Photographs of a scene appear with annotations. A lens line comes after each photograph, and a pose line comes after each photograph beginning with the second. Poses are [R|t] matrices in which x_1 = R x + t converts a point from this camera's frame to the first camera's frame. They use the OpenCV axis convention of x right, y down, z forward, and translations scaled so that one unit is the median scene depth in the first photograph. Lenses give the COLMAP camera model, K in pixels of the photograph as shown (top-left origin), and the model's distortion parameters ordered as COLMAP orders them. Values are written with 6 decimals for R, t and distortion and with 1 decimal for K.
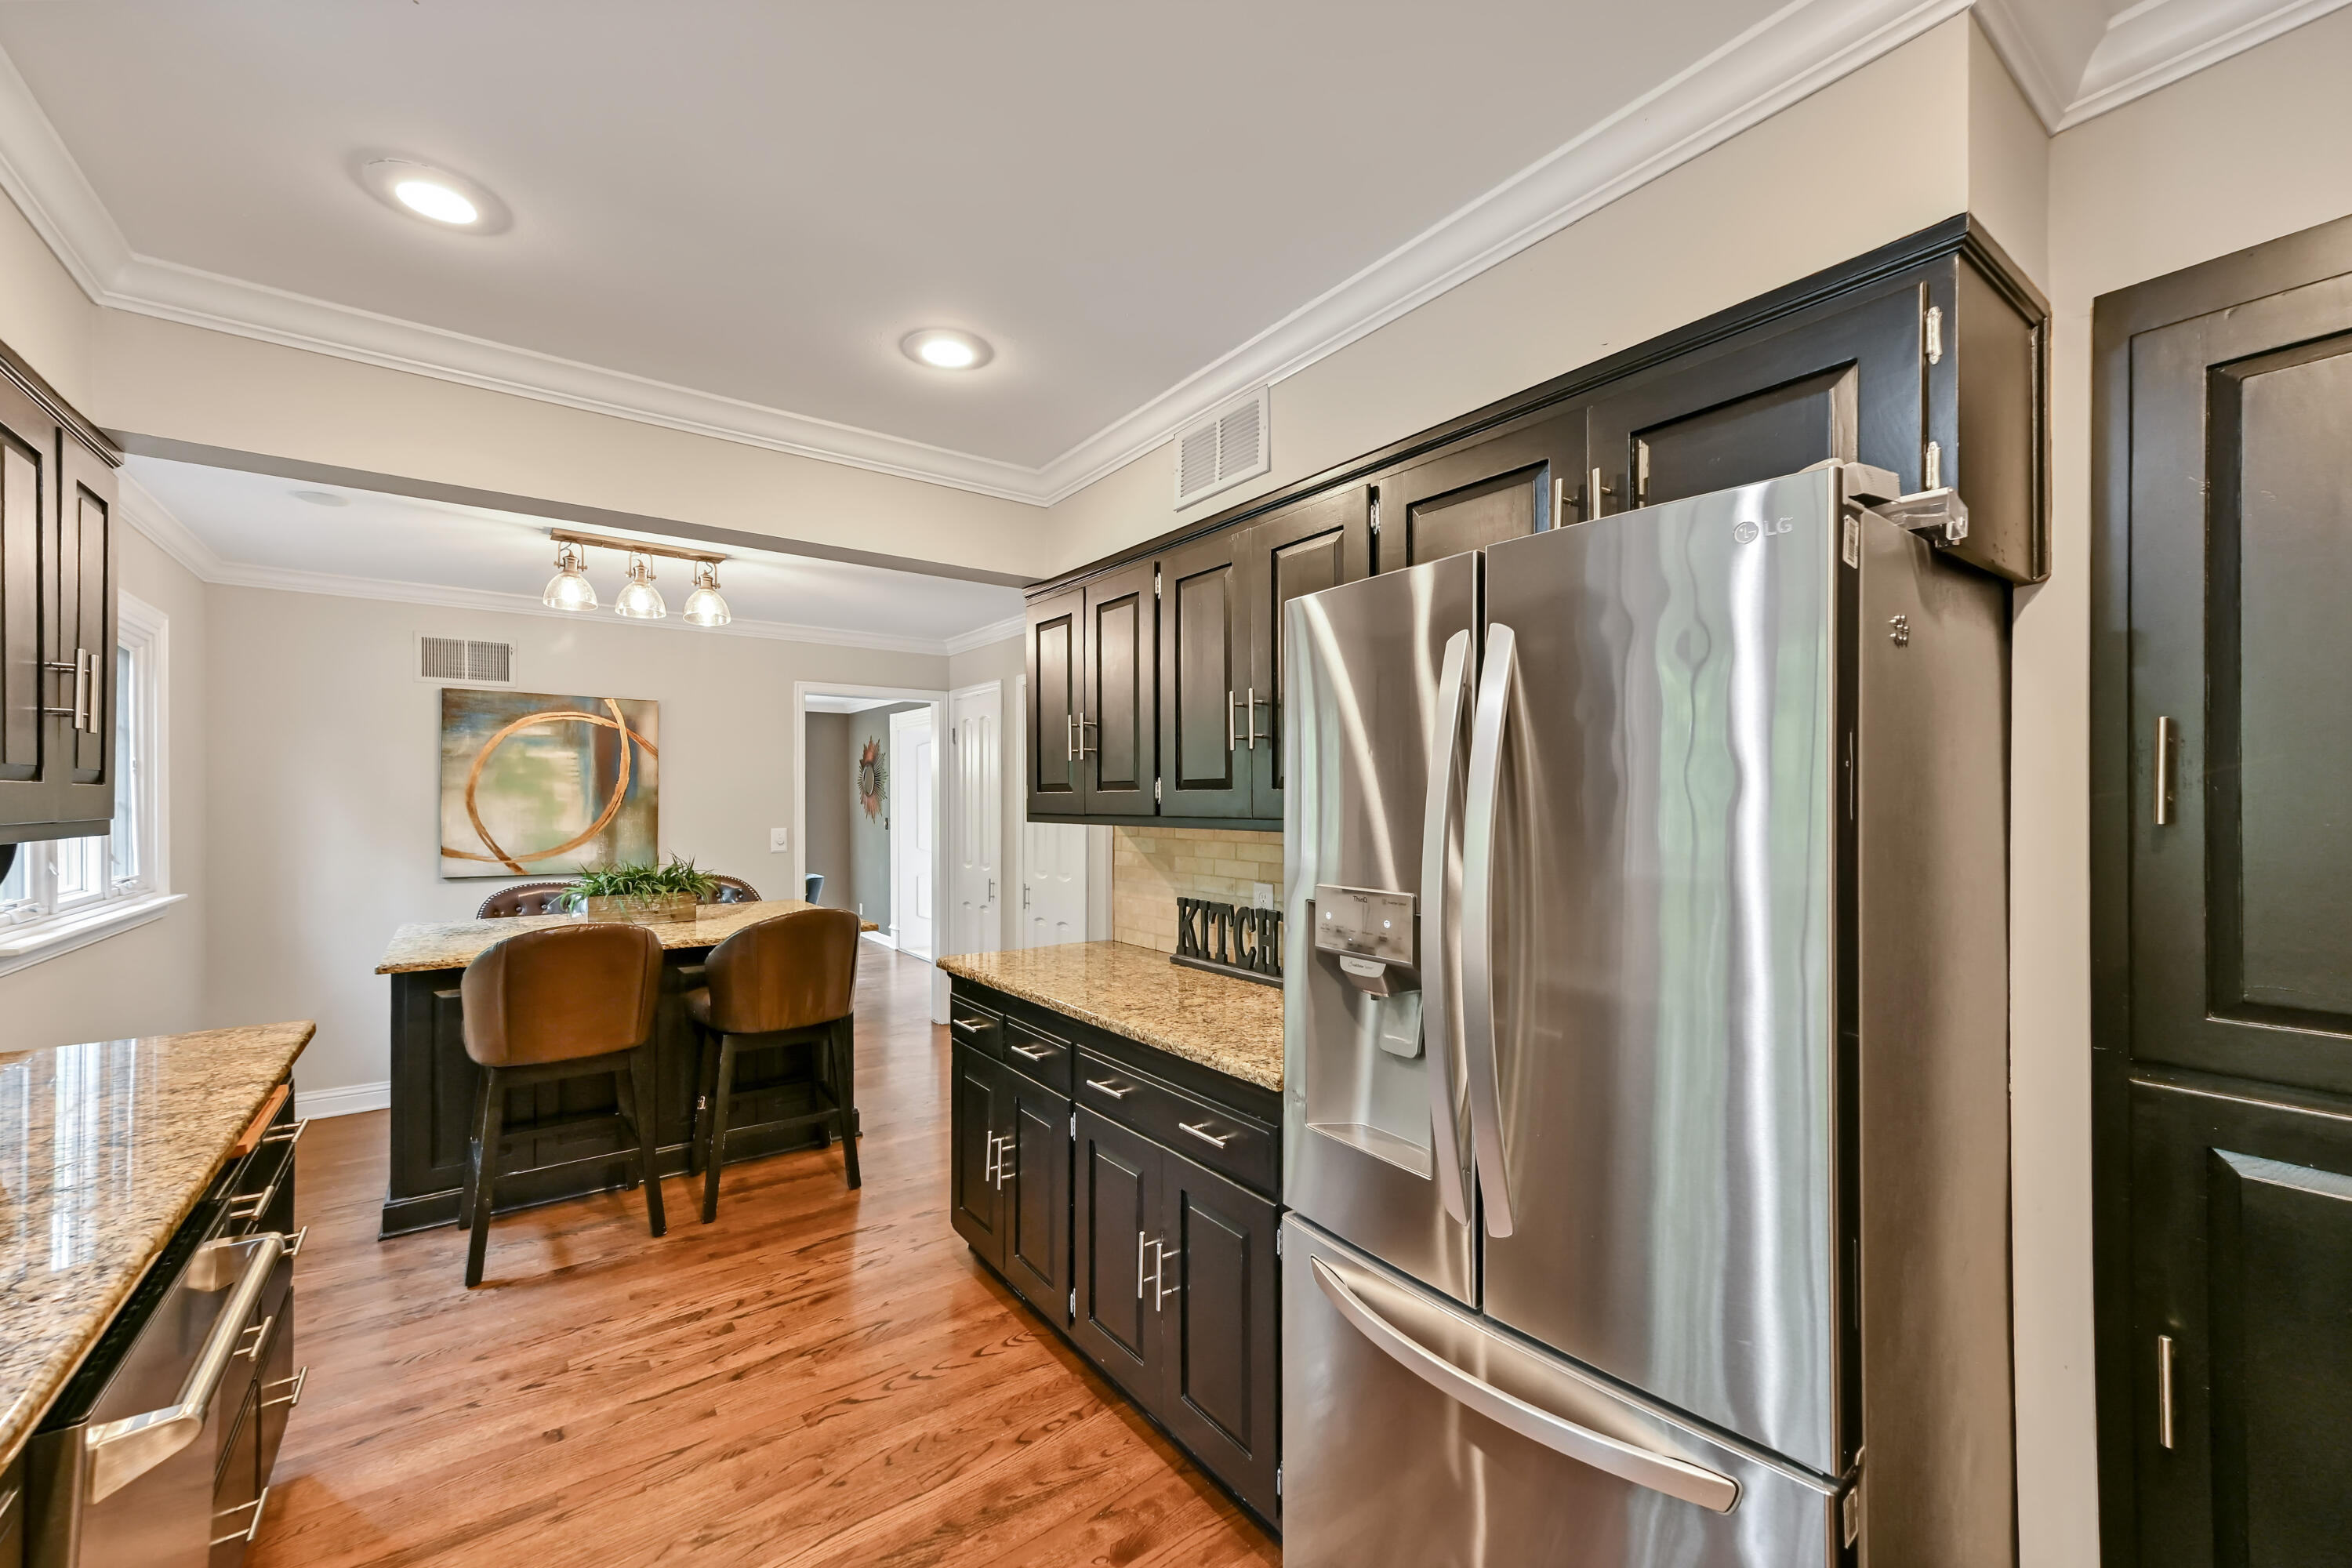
lens RADIAL K [[926.6, 0, 1176.0], [0, 926.6, 784.0], [0, 0, 1]] dist [-0.000061, -0.000007]
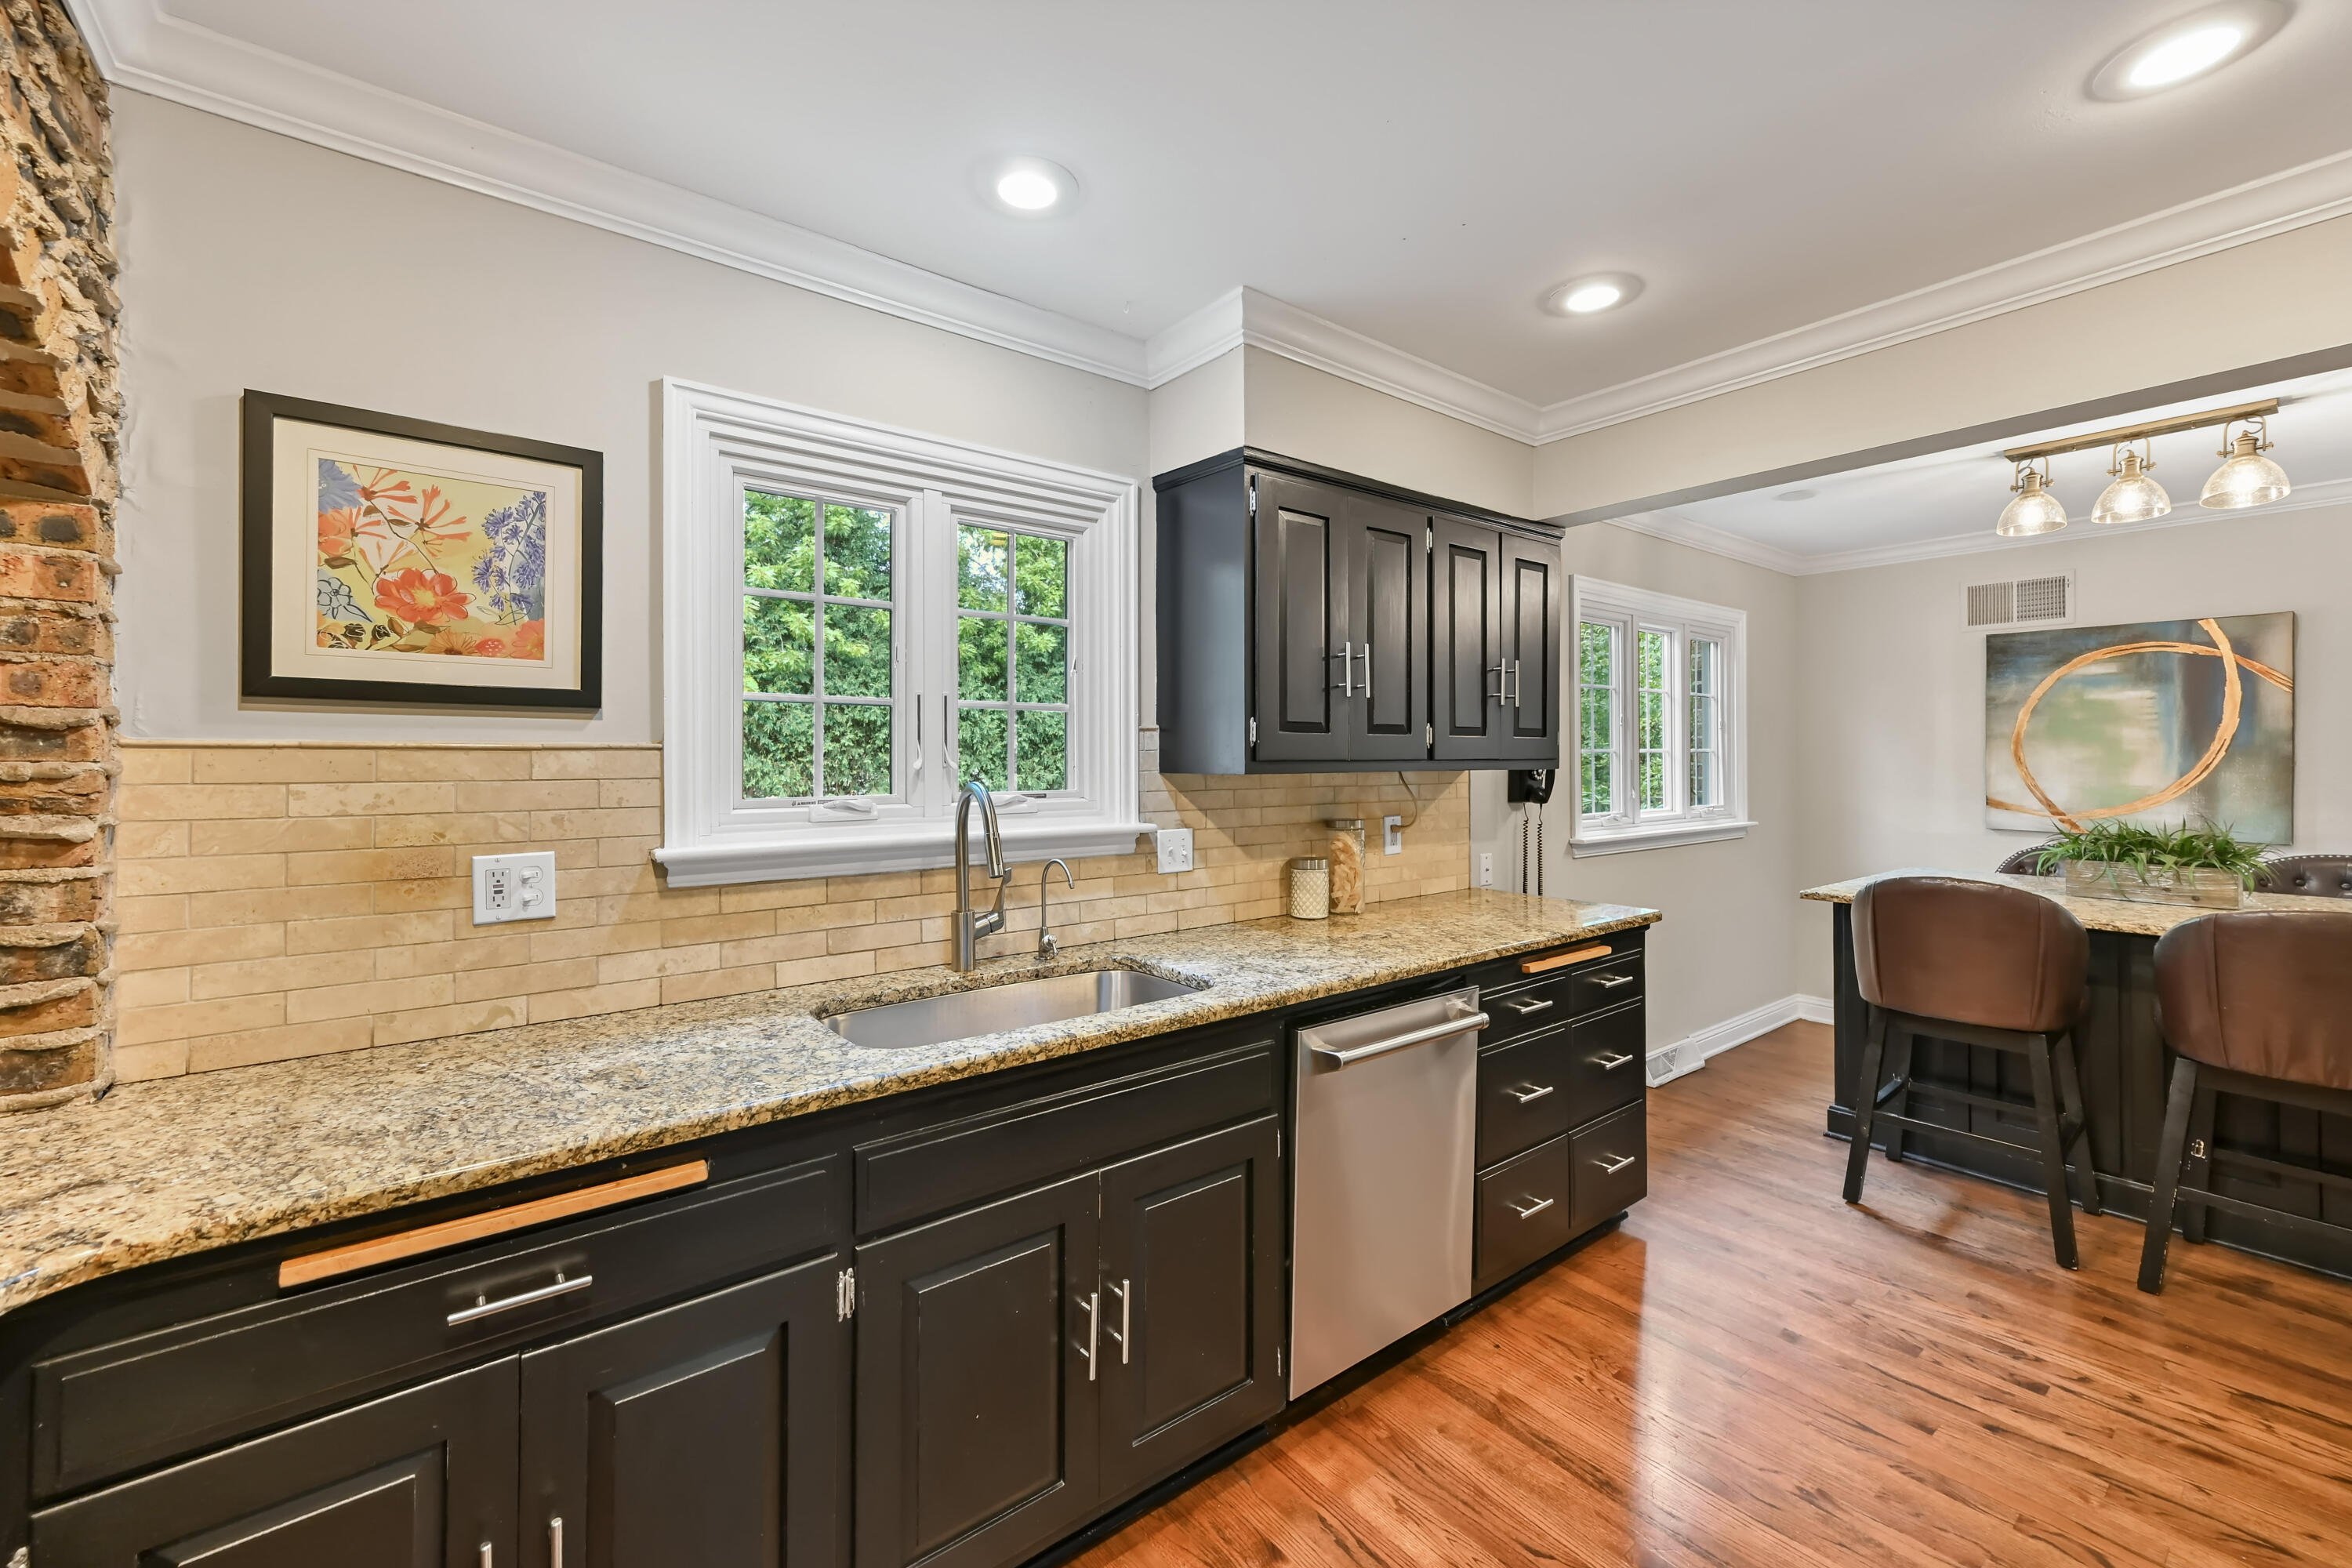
lens RADIAL K [[936.1, 0, 1173.8], [0, 936.1, 751.8], [0, 0, 1]] dist [0.001747, 0.000362]
pose [[0.017190, -0.000824, -0.999852, 0.249550], [0.019730, 0.999805, -0.000485, 0.004798], [0.999658, -0.019719, 0.017203, 0.167626]]
